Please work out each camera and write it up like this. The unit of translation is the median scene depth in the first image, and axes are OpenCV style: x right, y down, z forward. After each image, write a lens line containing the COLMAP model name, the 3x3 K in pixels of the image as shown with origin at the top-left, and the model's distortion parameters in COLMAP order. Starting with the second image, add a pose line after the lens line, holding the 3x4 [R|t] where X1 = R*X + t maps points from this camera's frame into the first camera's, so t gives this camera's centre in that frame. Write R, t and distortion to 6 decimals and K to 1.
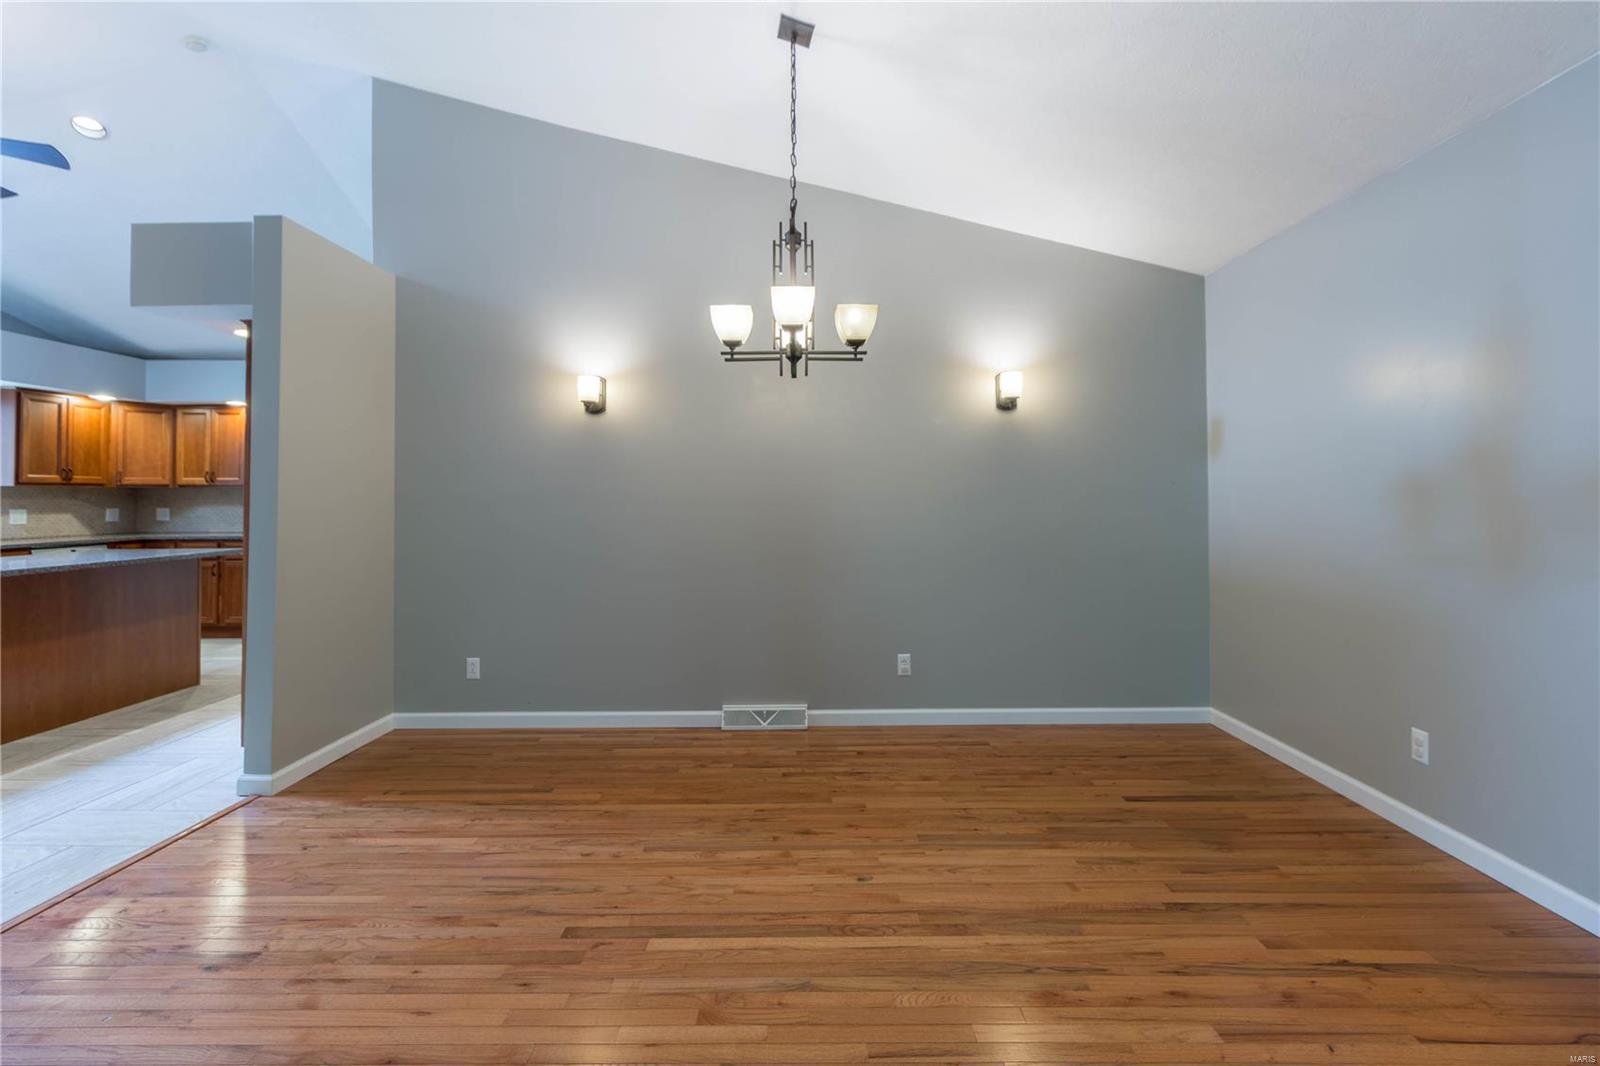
lens RADIAL K [[742.2, 0, 805.5], [0, 742.2, 483.5], [0, 0, 1]] dist [-0.000891, 0.000114]
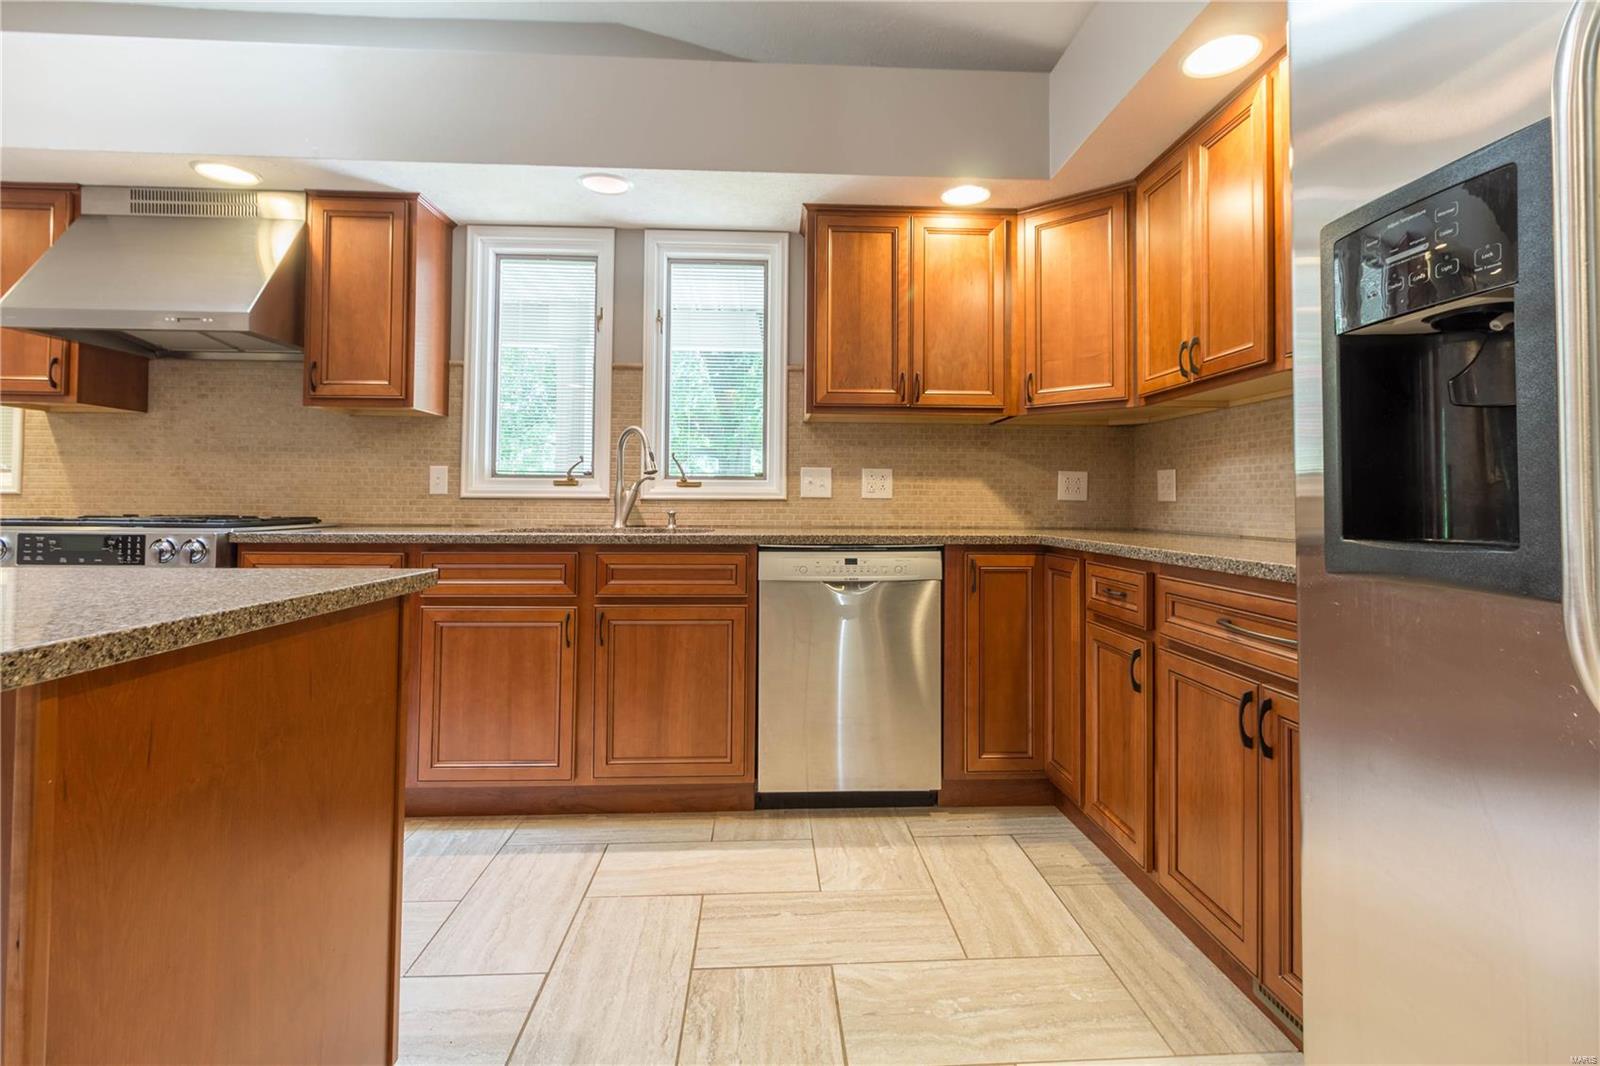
lens RADIAL K [[742.2, 0, 805.5], [0, 742.2, 483.5], [0, 0, 1]] dist [-0.000891, 0.000114]
pose [[0.059778, -0.021415, -0.997982, -0.535059], [0.012207, 0.999711, -0.020721, 0.051812], [0.998137, -0.010944, 0.060022, 0.871705]]
